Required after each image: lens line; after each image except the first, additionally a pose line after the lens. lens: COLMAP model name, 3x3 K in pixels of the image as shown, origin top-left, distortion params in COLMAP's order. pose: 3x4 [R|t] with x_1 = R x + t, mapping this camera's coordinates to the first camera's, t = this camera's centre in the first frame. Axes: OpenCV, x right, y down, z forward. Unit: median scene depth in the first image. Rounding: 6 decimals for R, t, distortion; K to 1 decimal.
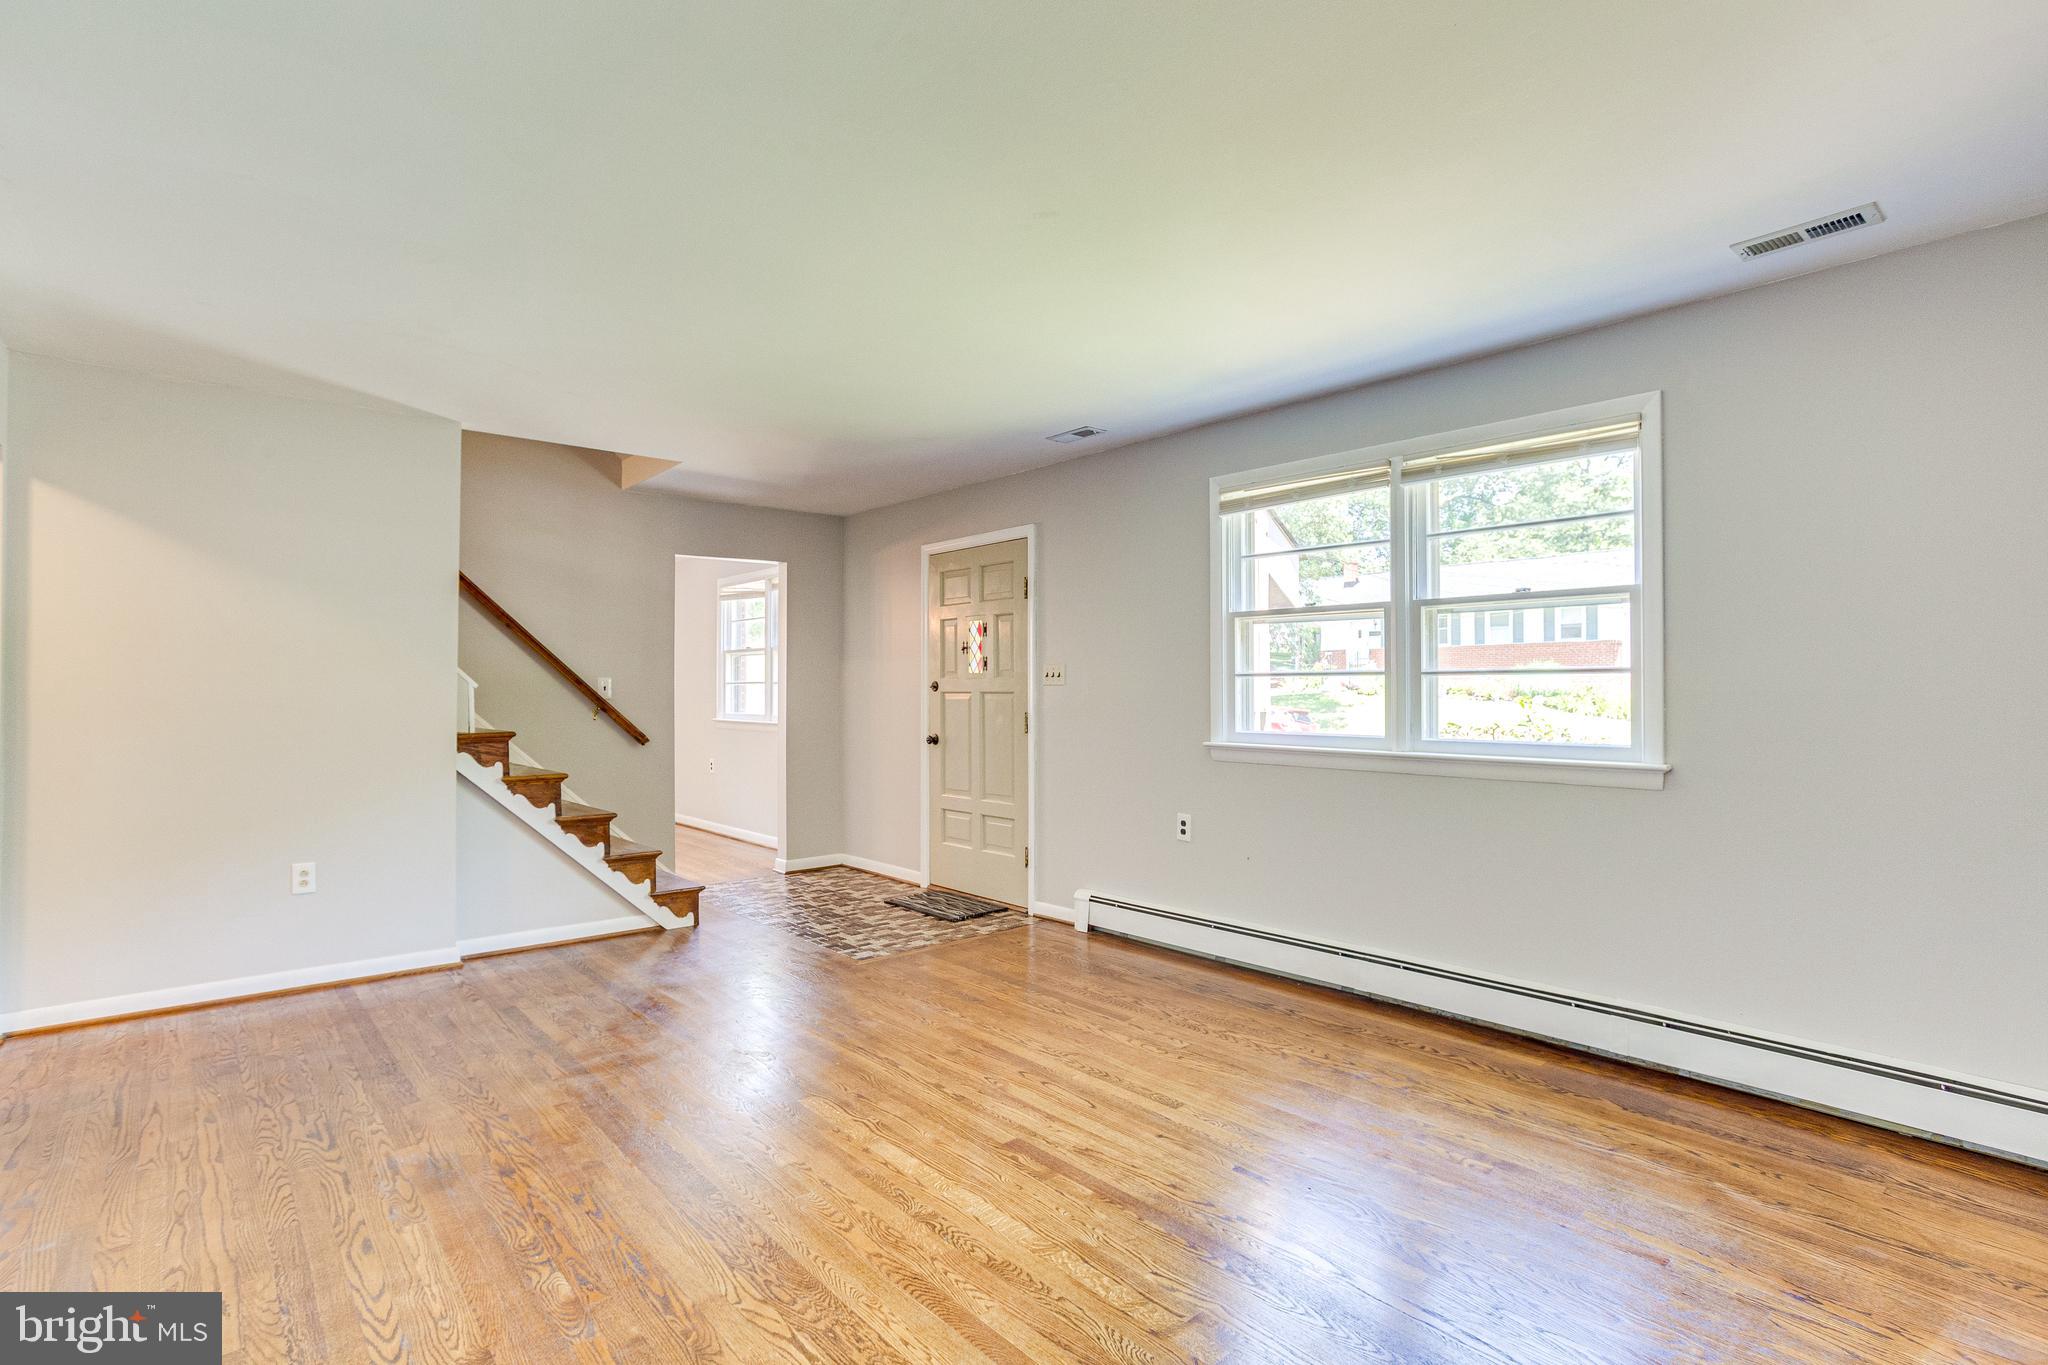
lens RADIAL K [[995.7, 0, 1062.8], [0, 995.7, 687.0], [0, 0, 1]] dist [-0.034003, 0.019489]
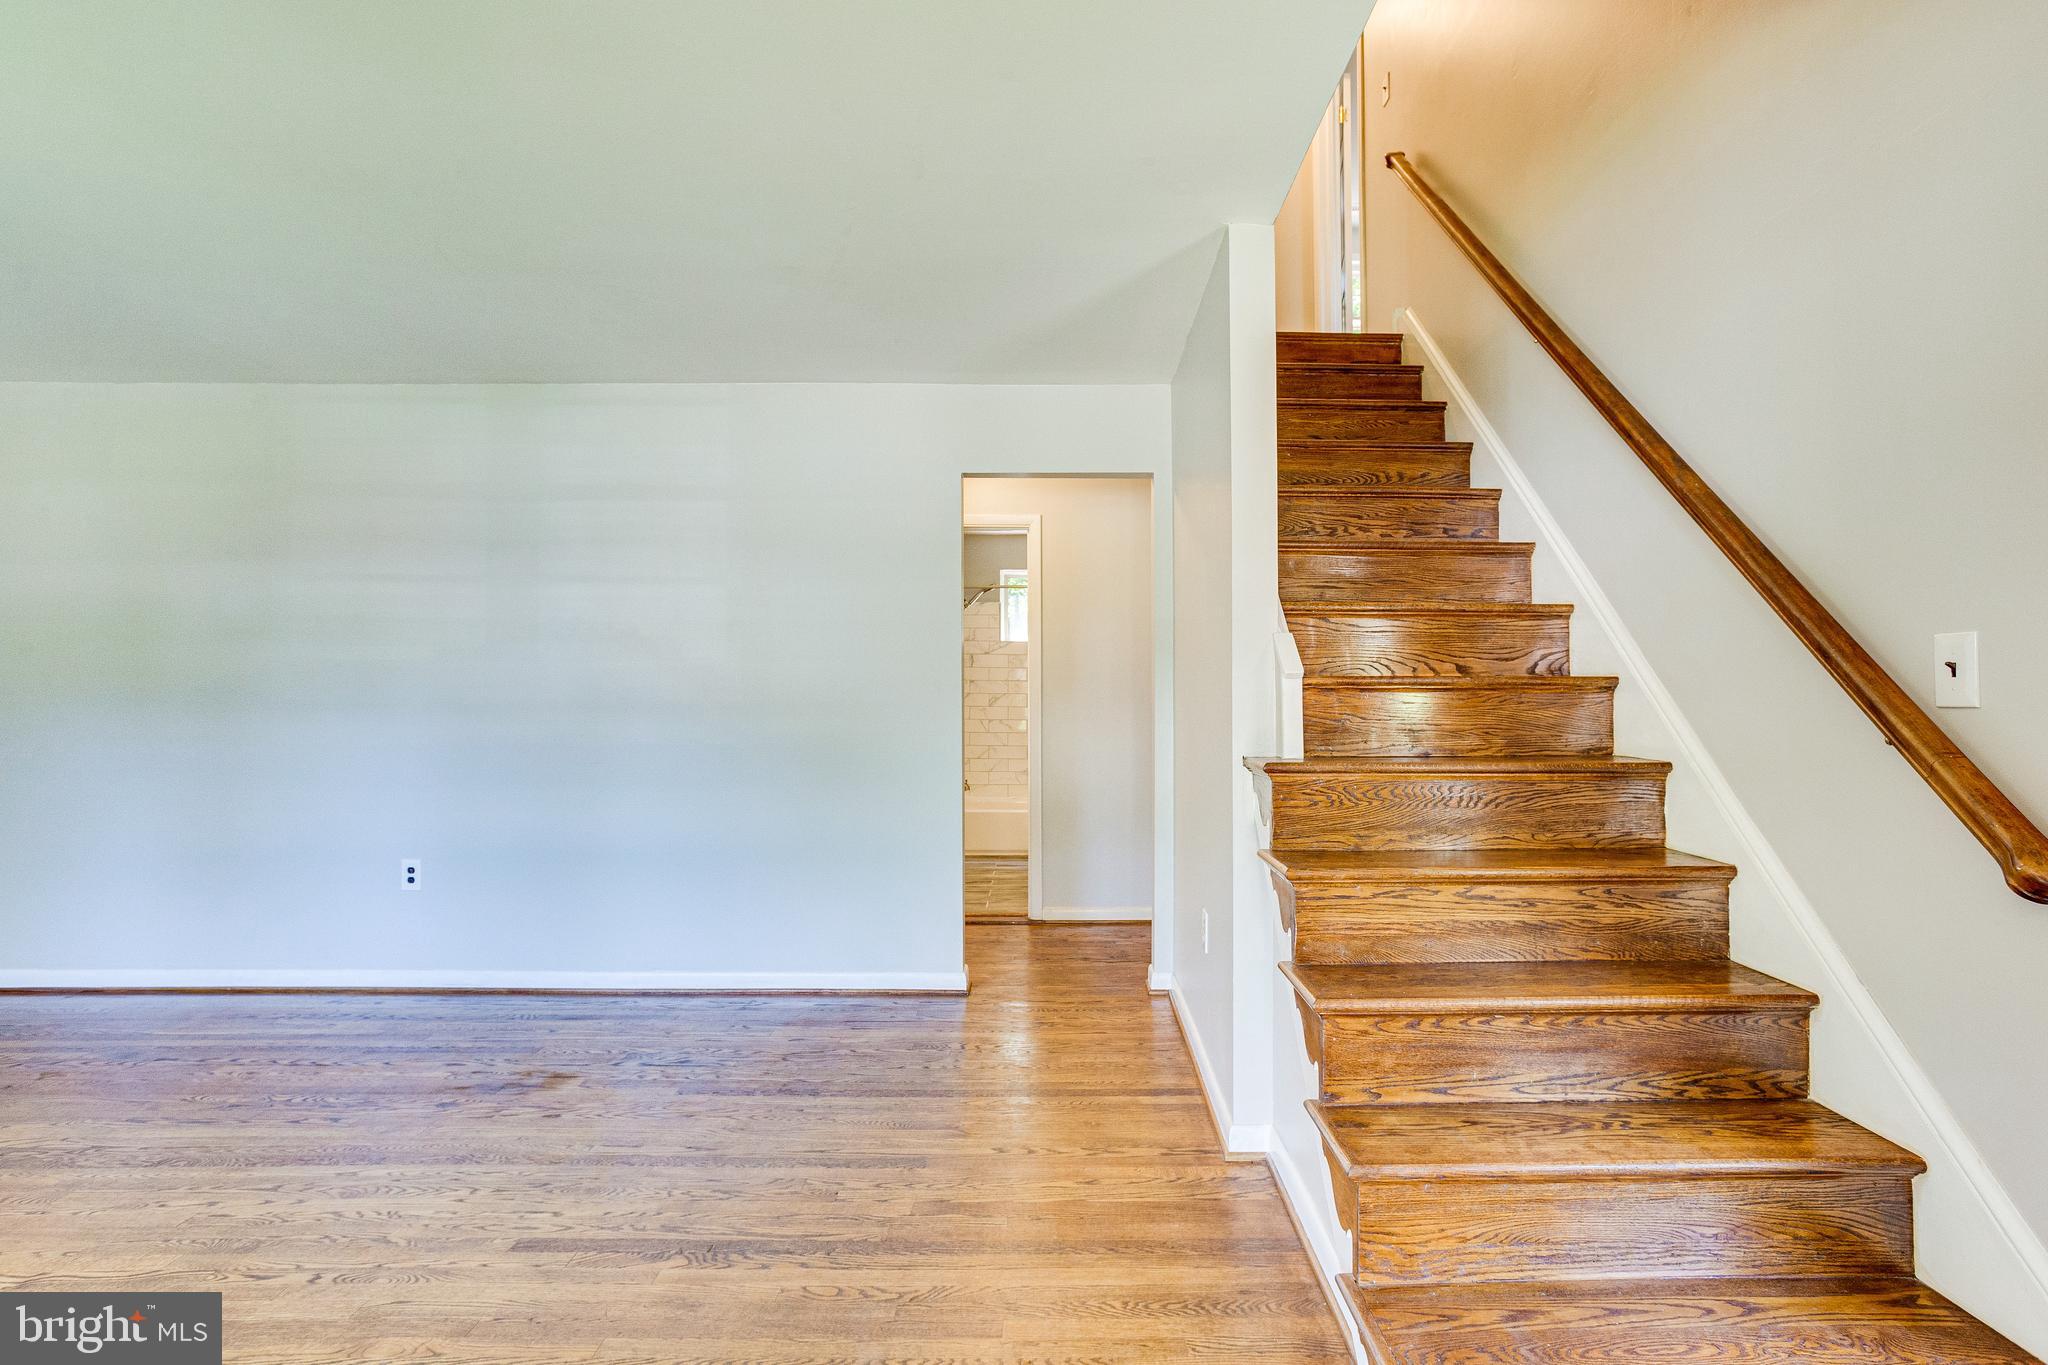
lens RADIAL K [[995.7, 0, 1052.3], [0, 995.7, 681.6], [0, 0, 1]] dist [-0.034003, 0.019489]
pose [[-0.674894, -0.008106, -0.737870, -0.123344], [0.002057, 0.999915, -0.012866, 0.010605], [0.737912, -0.010201, -0.674820, 1.456236]]
